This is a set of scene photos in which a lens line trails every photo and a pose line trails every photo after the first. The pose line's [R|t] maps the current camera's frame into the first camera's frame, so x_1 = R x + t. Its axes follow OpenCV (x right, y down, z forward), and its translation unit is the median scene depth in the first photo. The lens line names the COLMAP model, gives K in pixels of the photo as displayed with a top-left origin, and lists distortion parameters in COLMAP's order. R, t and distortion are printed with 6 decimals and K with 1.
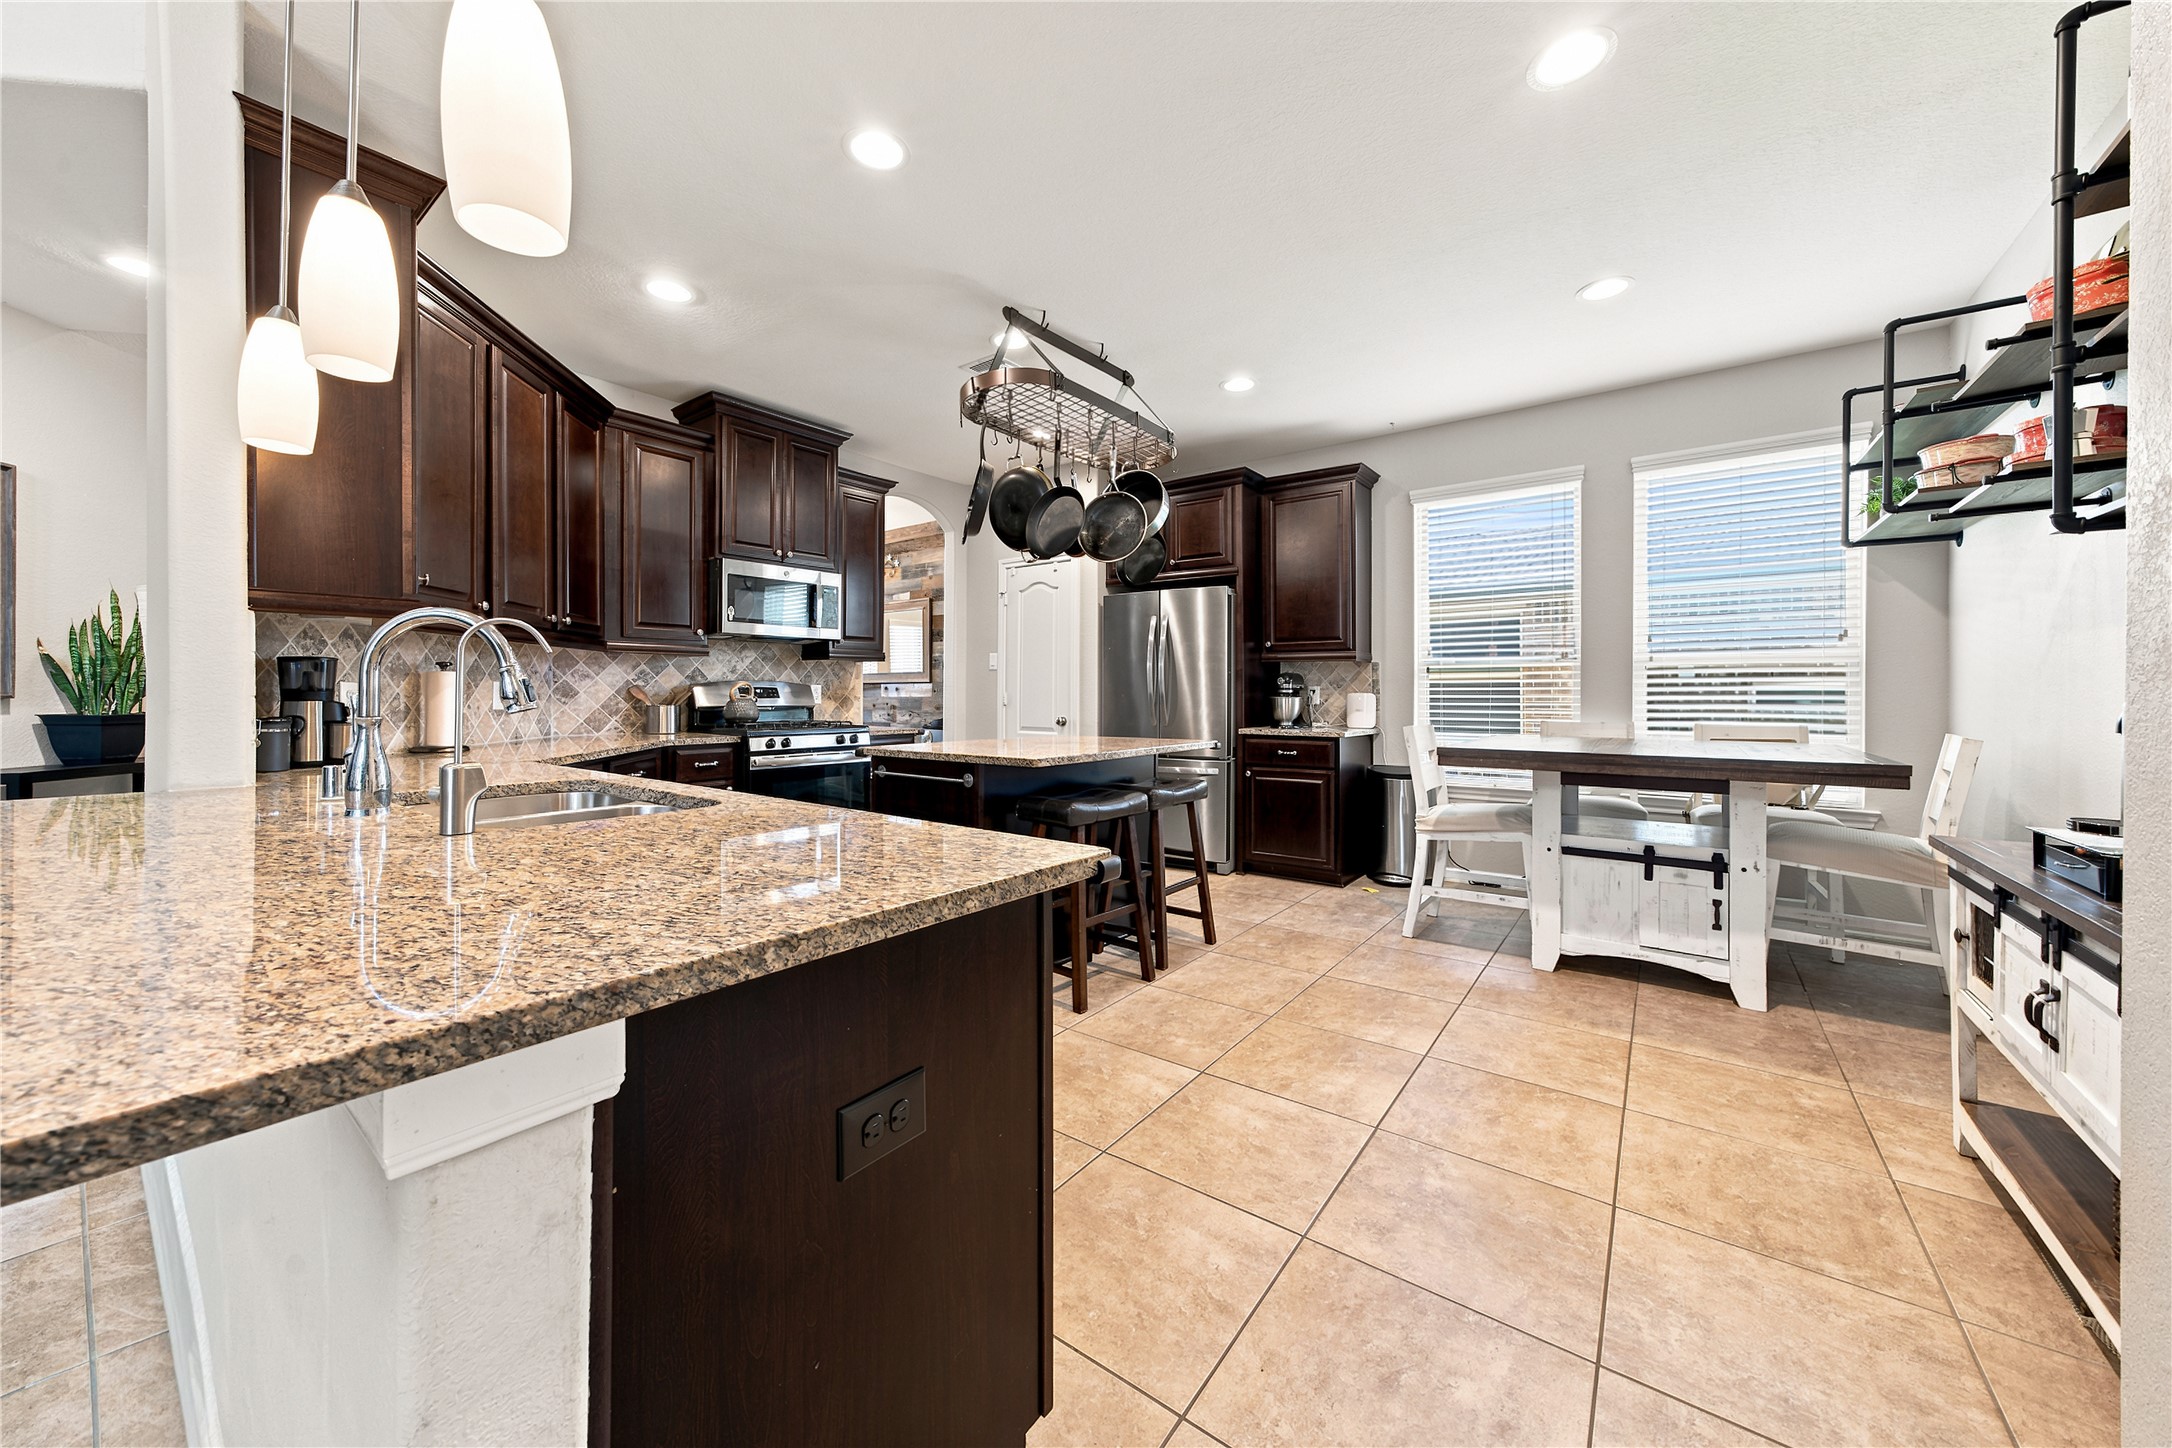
lens RADIAL K [[785.5, 0, 1079.4], [0, 785.5, 701.8], [0, 0, 1]] dist [0.000336, 0.000065]
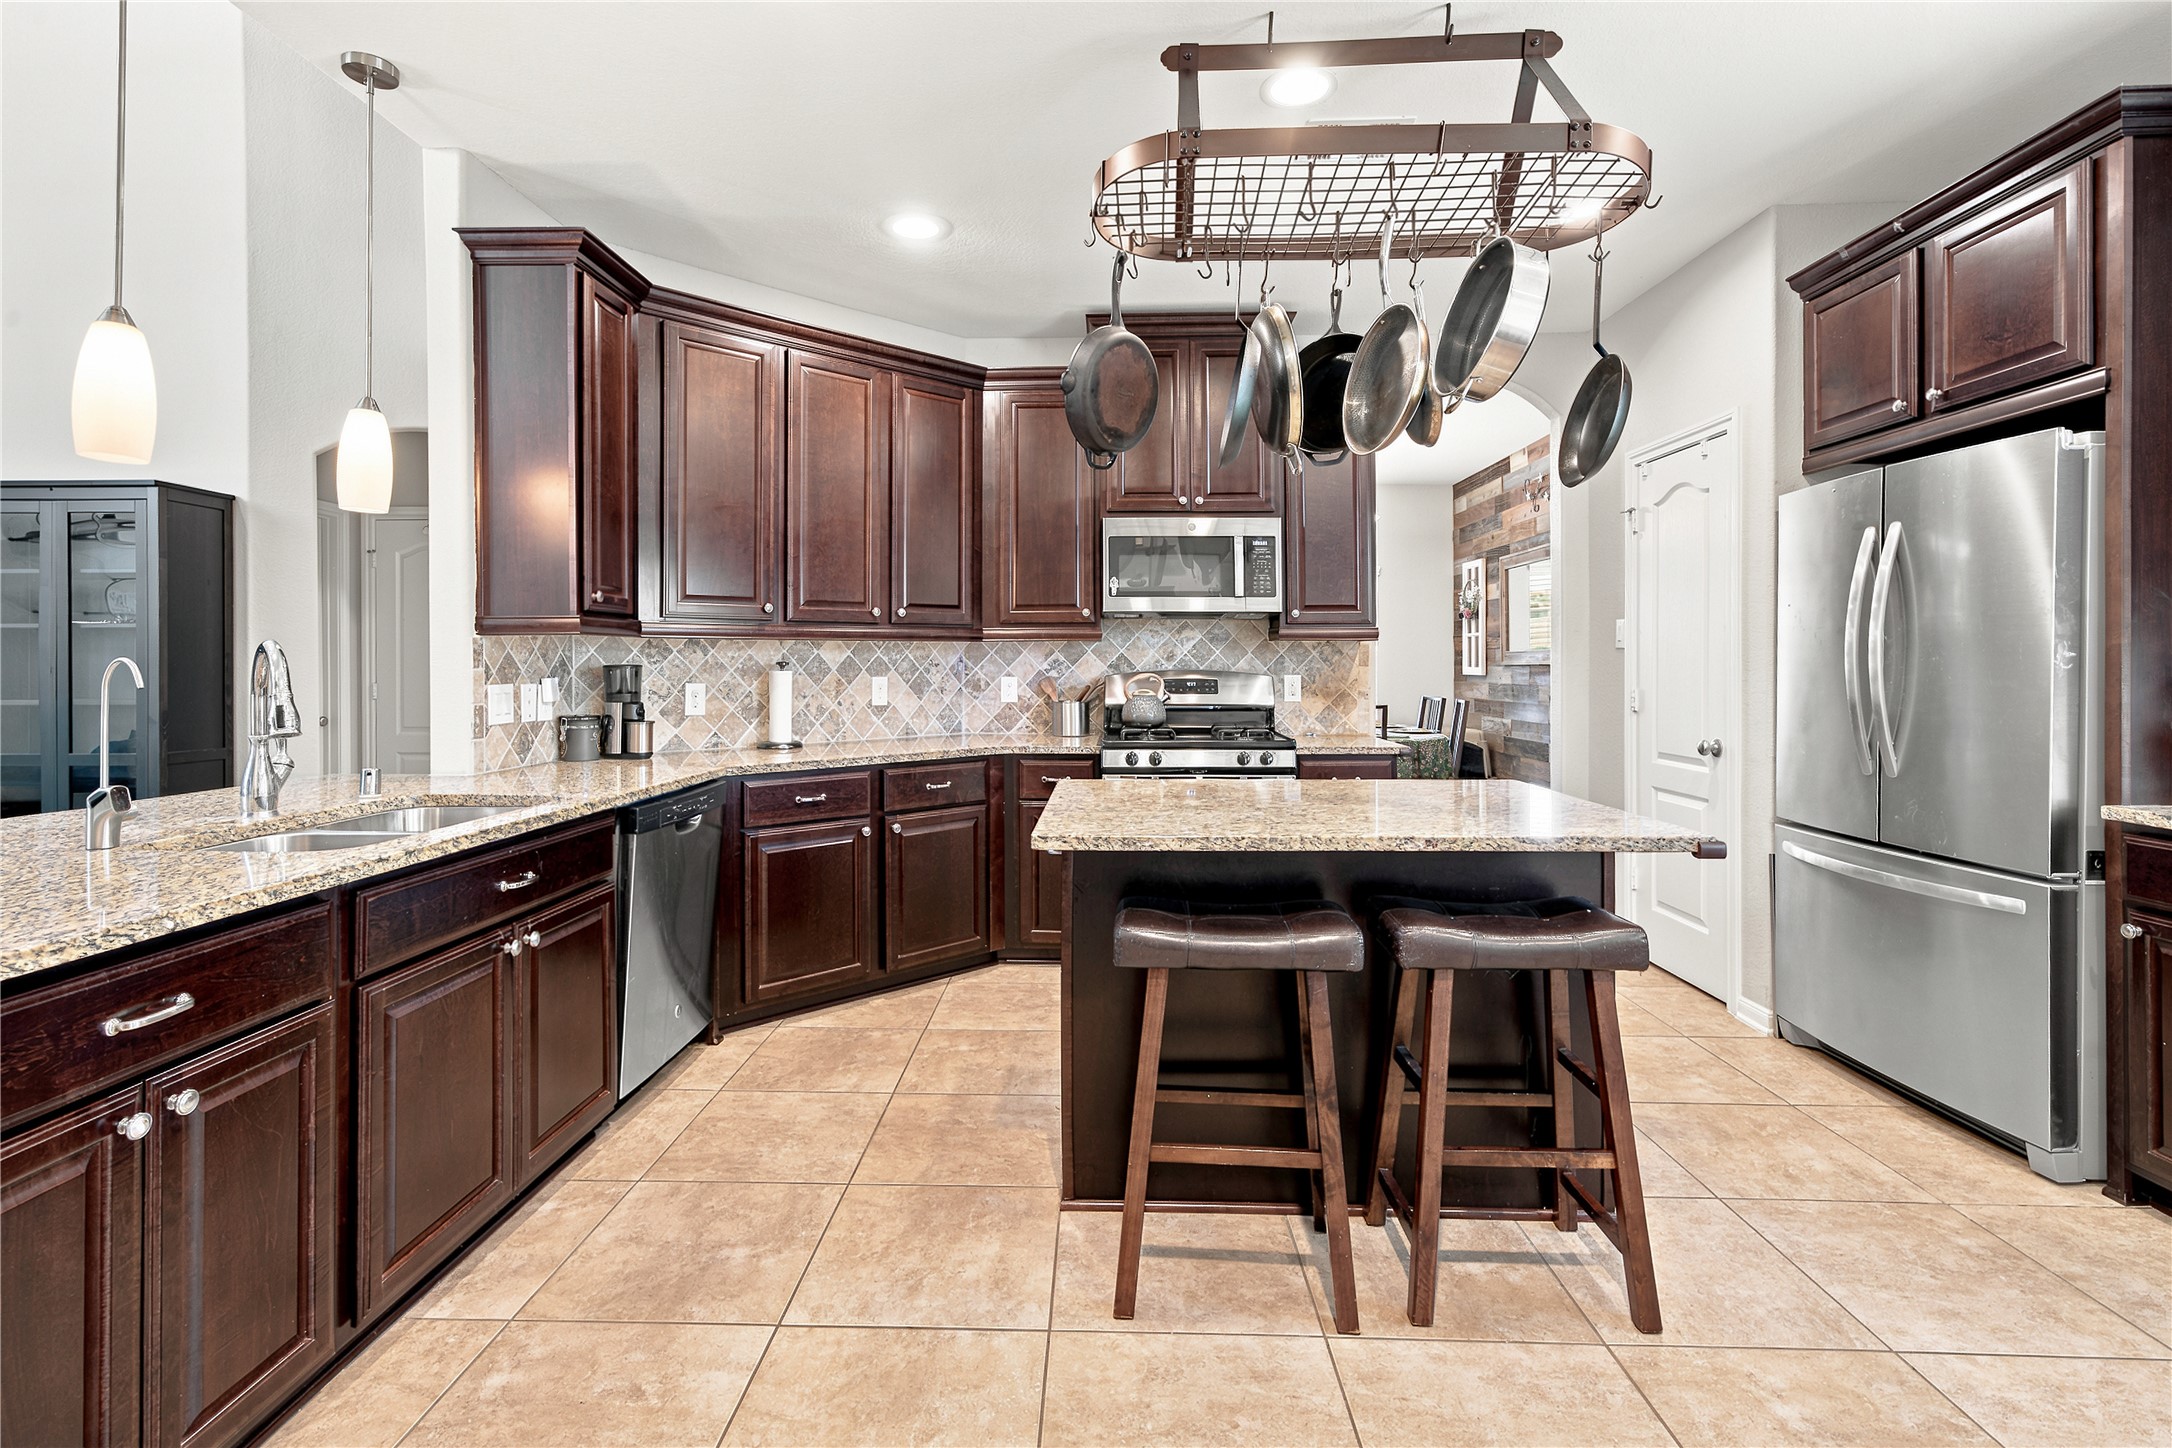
lens RADIAL K [[1031.7, 0, 1070.6], [0, 1031.7, 666.7], [0, 0, 1]] dist [-0.022197, 0.000630]
pose [[0.573034, 0.003498, -0.819524, 0.368862], [-0.007302, 0.999973, -0.000837, -0.032277], [0.819499, 0.006464, 0.573044, 0.379729]]
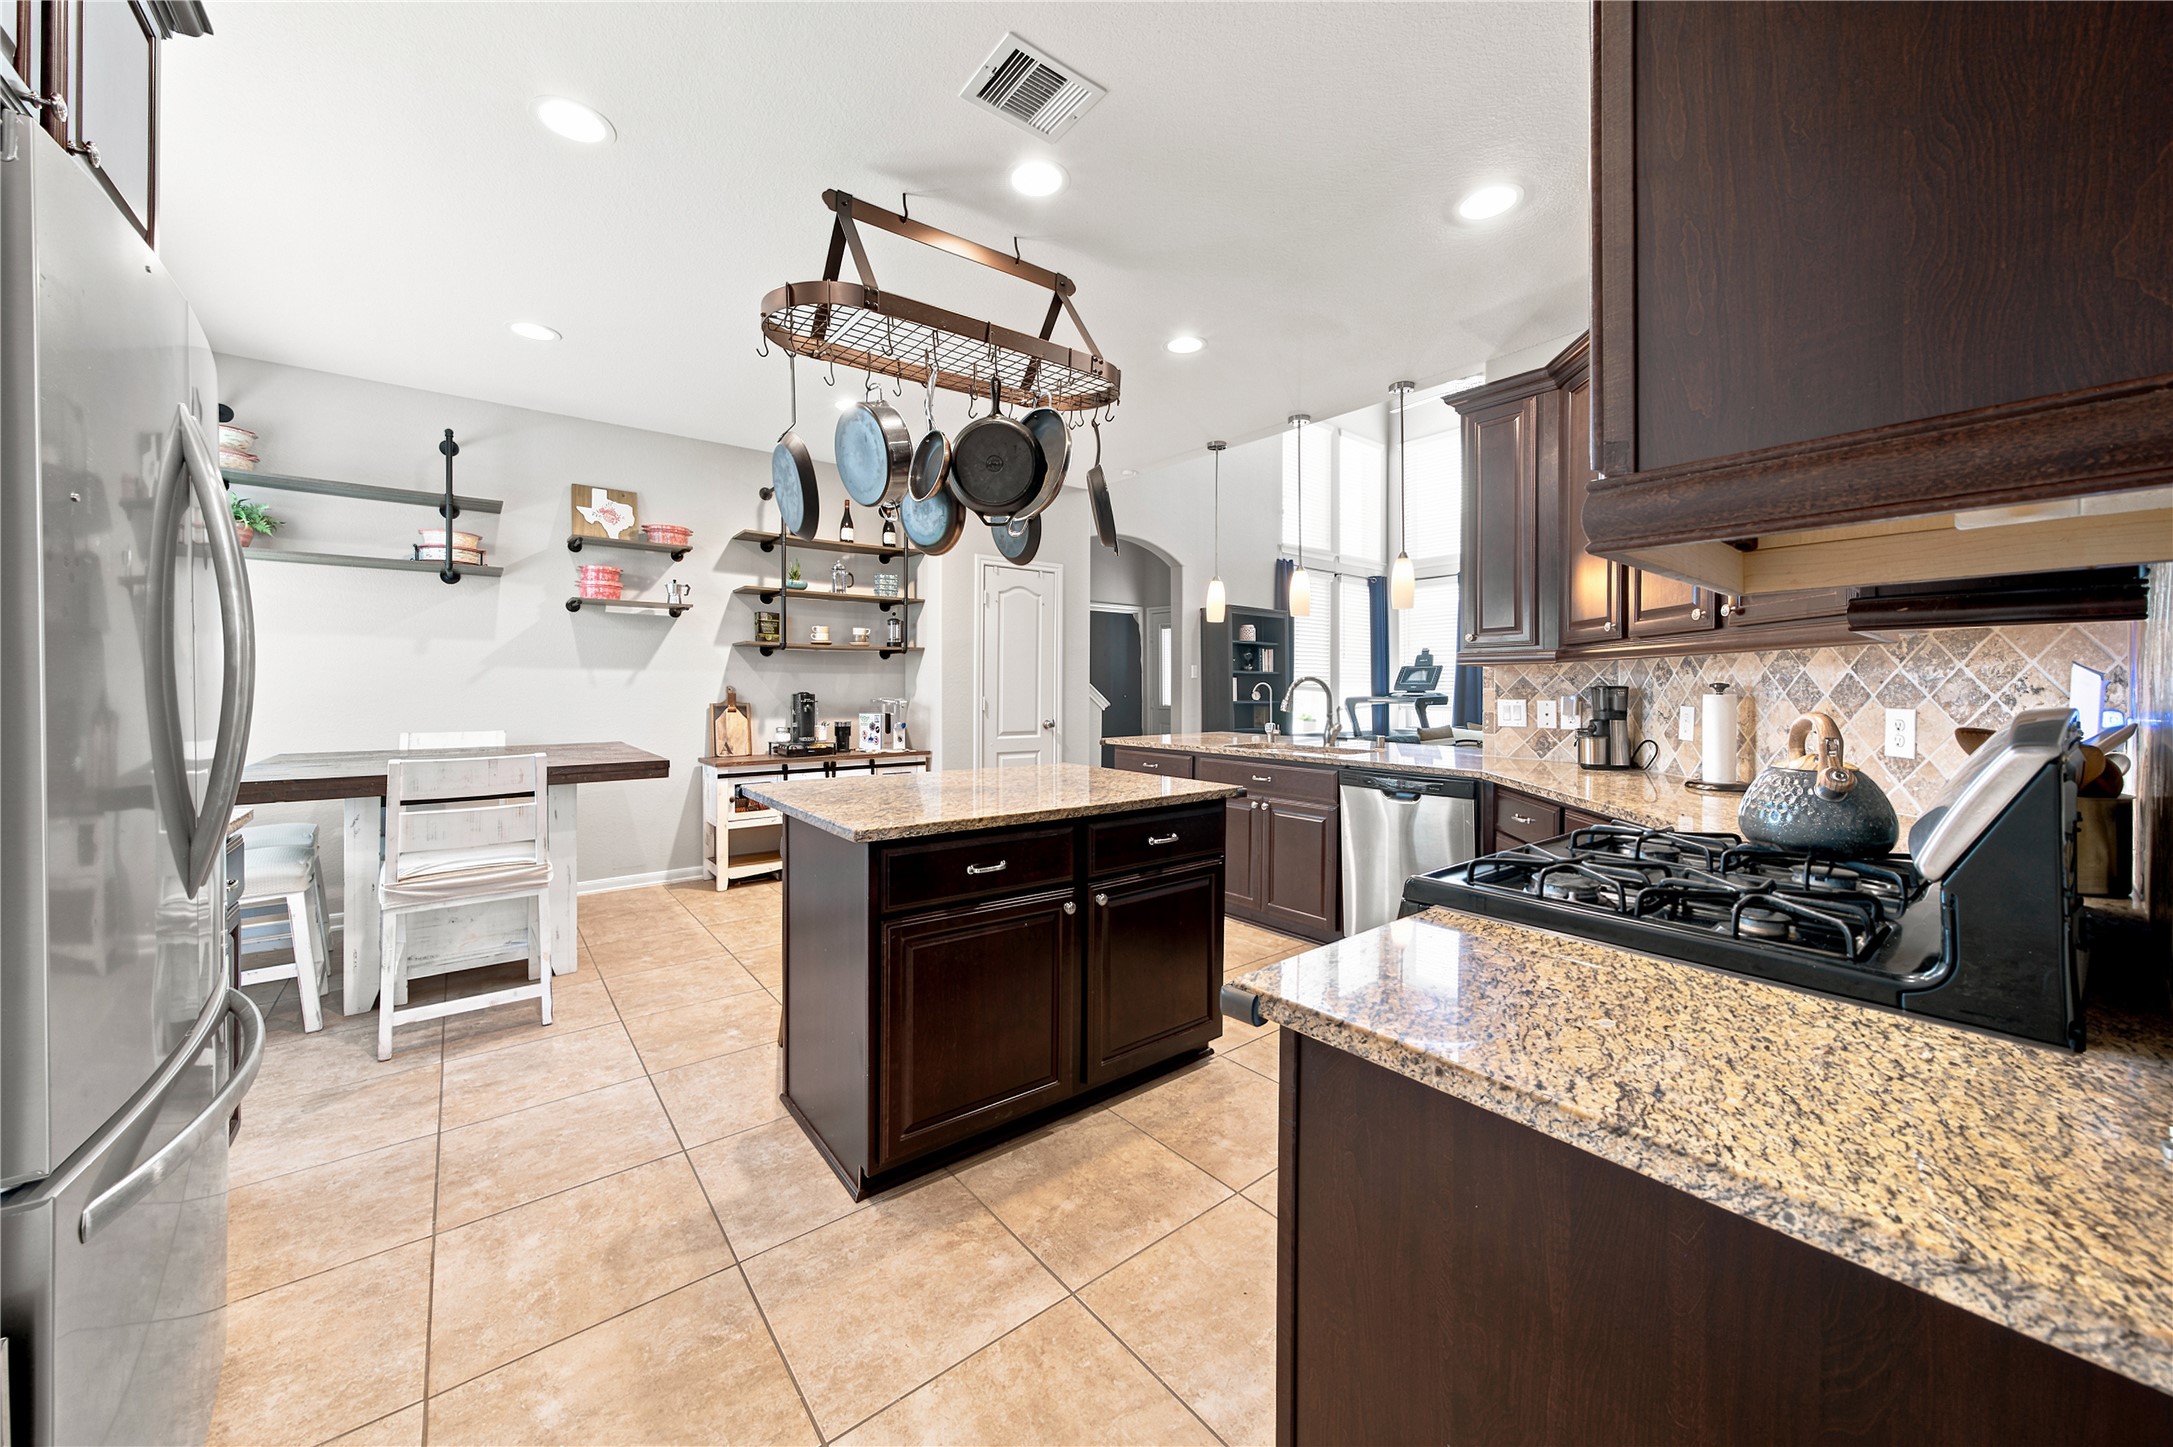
lens RADIAL K [[785.9, 0, 1079.6], [0, 785.9, 684.4], [0, 0, 1]] dist [0.000336, 0.000065]
pose [[-0.963073, 0.004763, 0.269197, -0.275744], [0.006563, 0.999962, 0.005785, -0.041607], [-0.269159, 0.007338, -0.963068, 1.428139]]
